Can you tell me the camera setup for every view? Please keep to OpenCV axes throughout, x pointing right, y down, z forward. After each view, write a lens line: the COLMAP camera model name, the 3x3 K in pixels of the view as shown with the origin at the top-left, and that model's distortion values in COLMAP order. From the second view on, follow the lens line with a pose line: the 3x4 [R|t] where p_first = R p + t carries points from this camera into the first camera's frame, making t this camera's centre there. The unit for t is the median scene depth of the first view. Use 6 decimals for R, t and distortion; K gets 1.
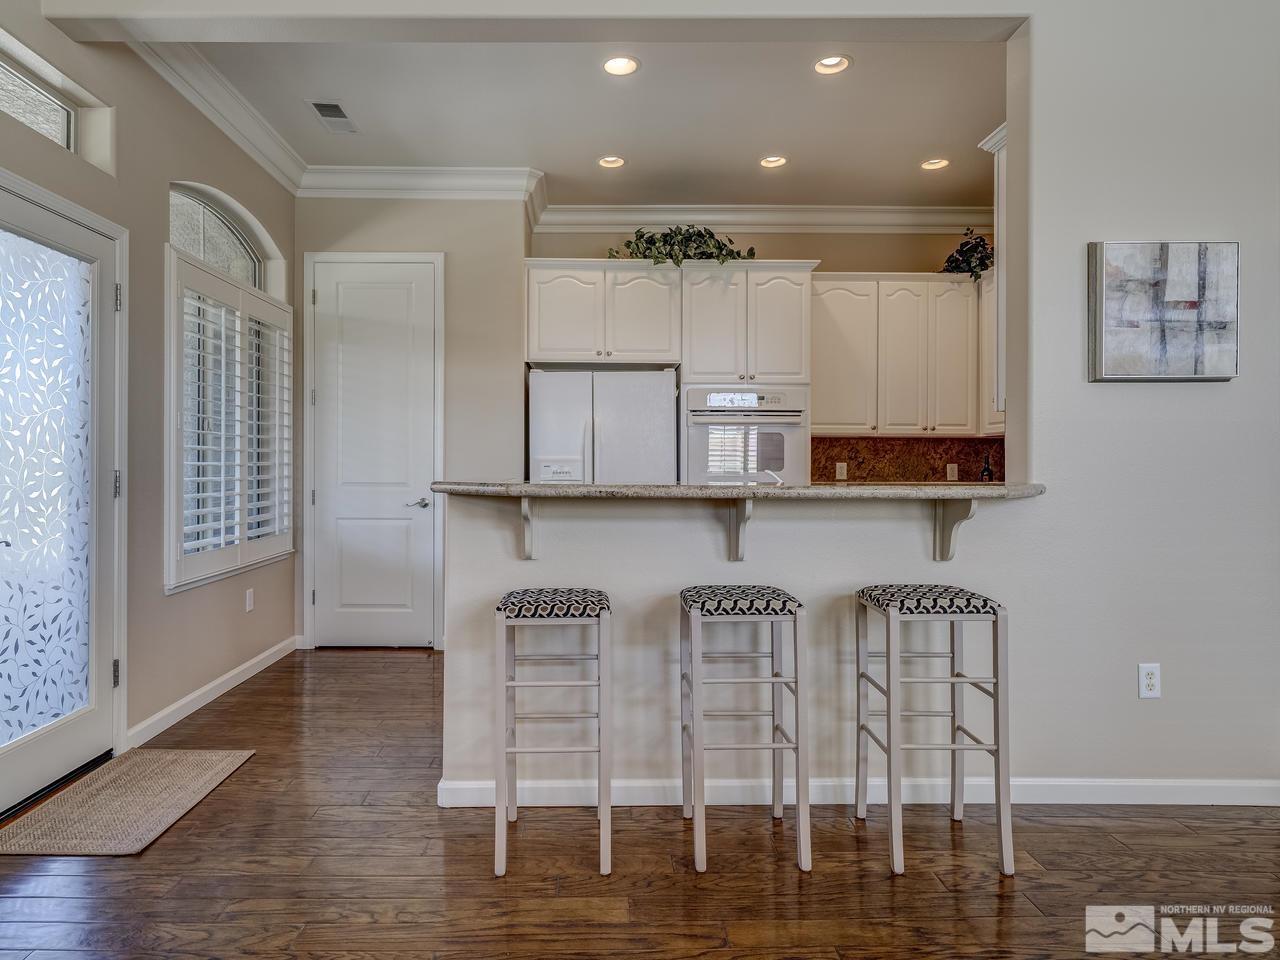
lens RADIAL K [[795.9, 0, 631.3], [0, 795.9, 472.6], [0, 0, 1]] dist [-0.017724, 0.006754]
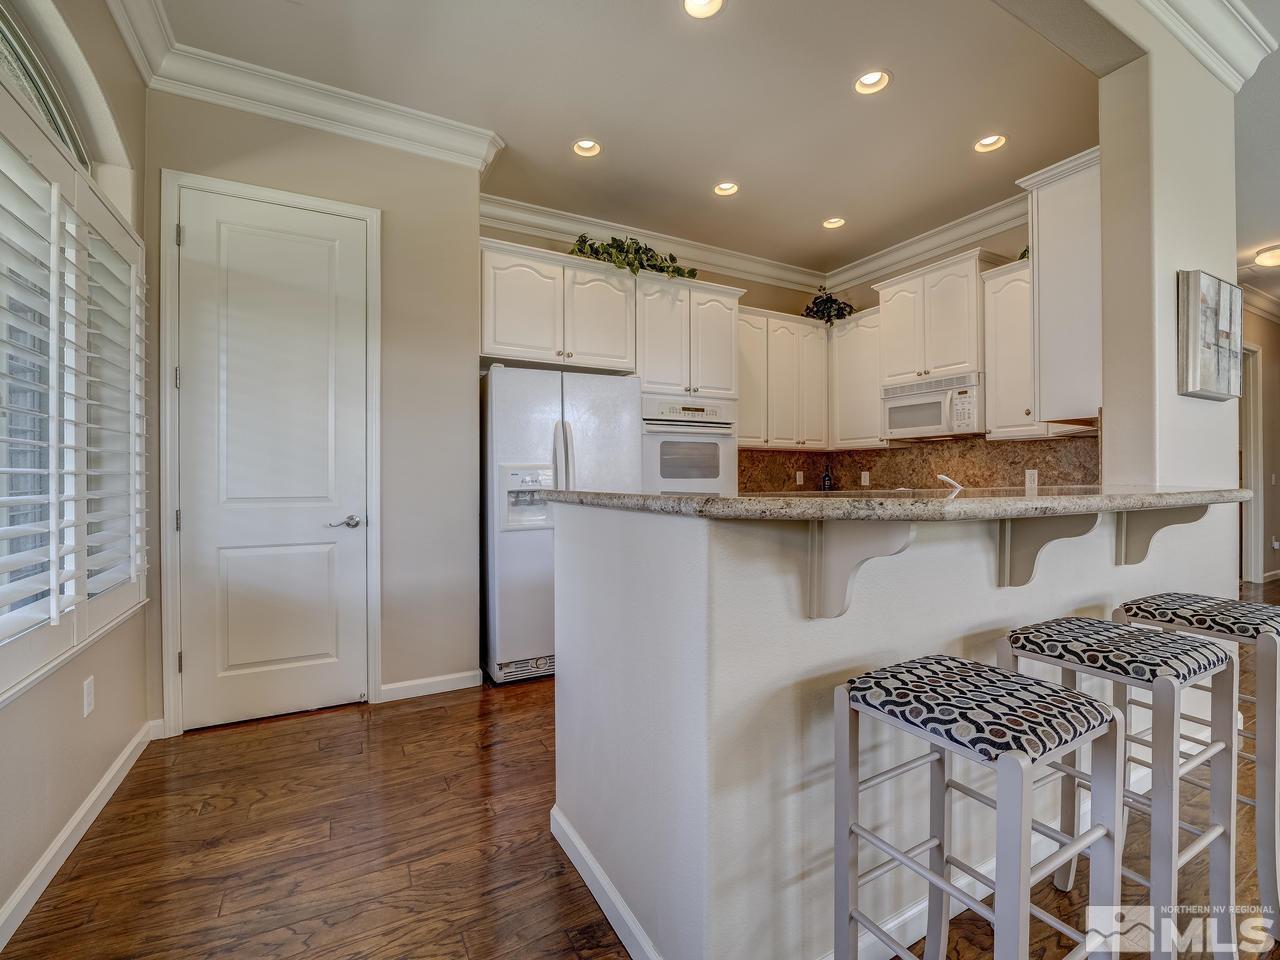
lens RADIAL K [[556.1, 0, 646.2], [0, 556.1, 480.0], [0, 0, 1]] dist [-0.018625, -0.001486]
pose [[0.886724, -0.009146, 0.462209, -0.253562], [0.009458, 0.999954, 0.001642, -0.001334], [-0.462203, 0.002915, 0.886769, 0.373657]]
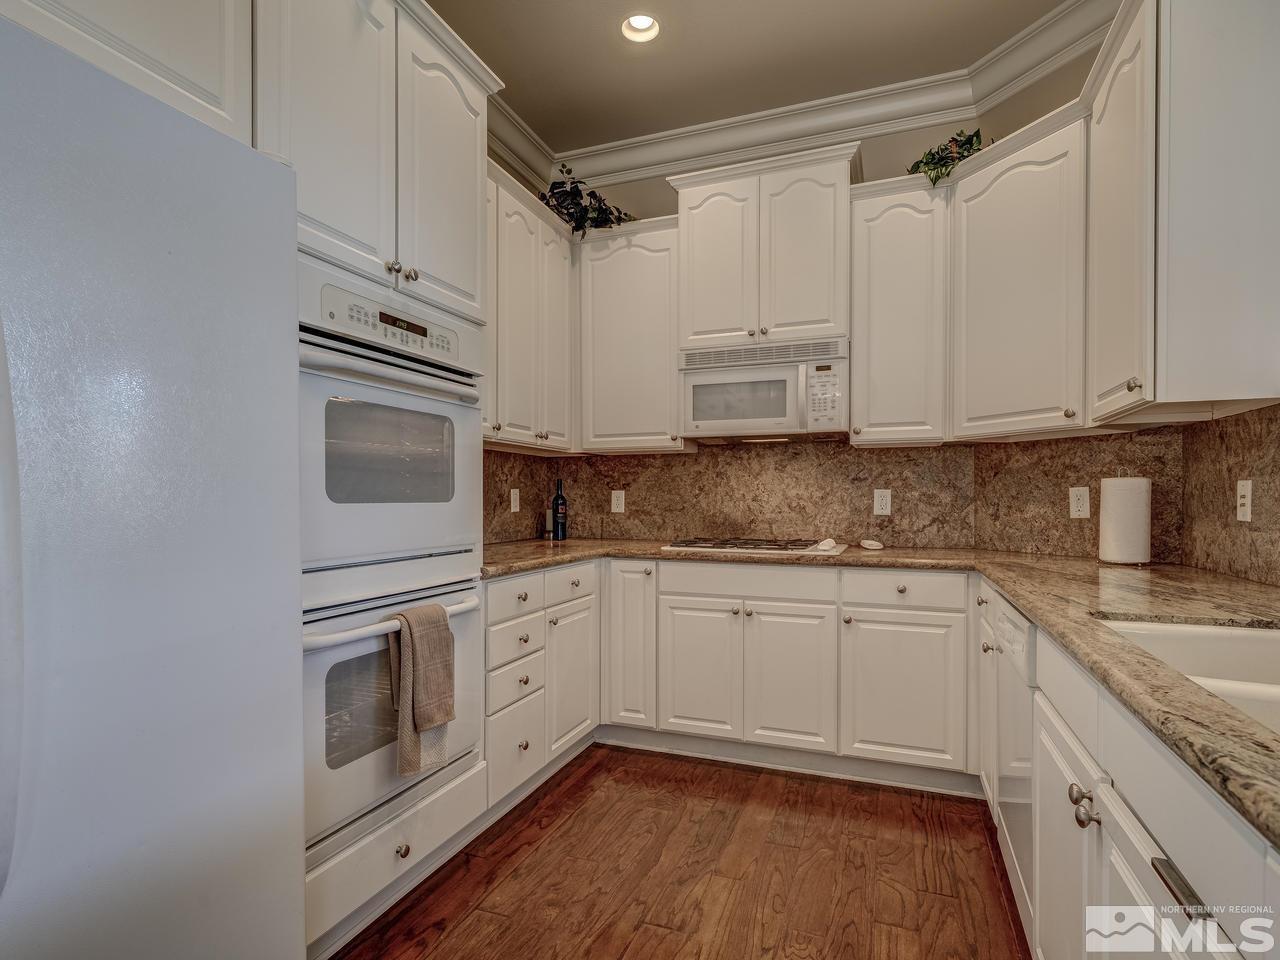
lens RADIAL K [[669.7, 0, 634.7], [0, 669.7, 500.8], [0, 0, 1]] dist [-0.000160, -0.000343]
pose [[0.383359, -0.008650, 0.923559, -0.127367], [0.006600, 0.999956, 0.006626, -0.004279], [-0.923576, 0.003556, 0.383399, 0.763807]]
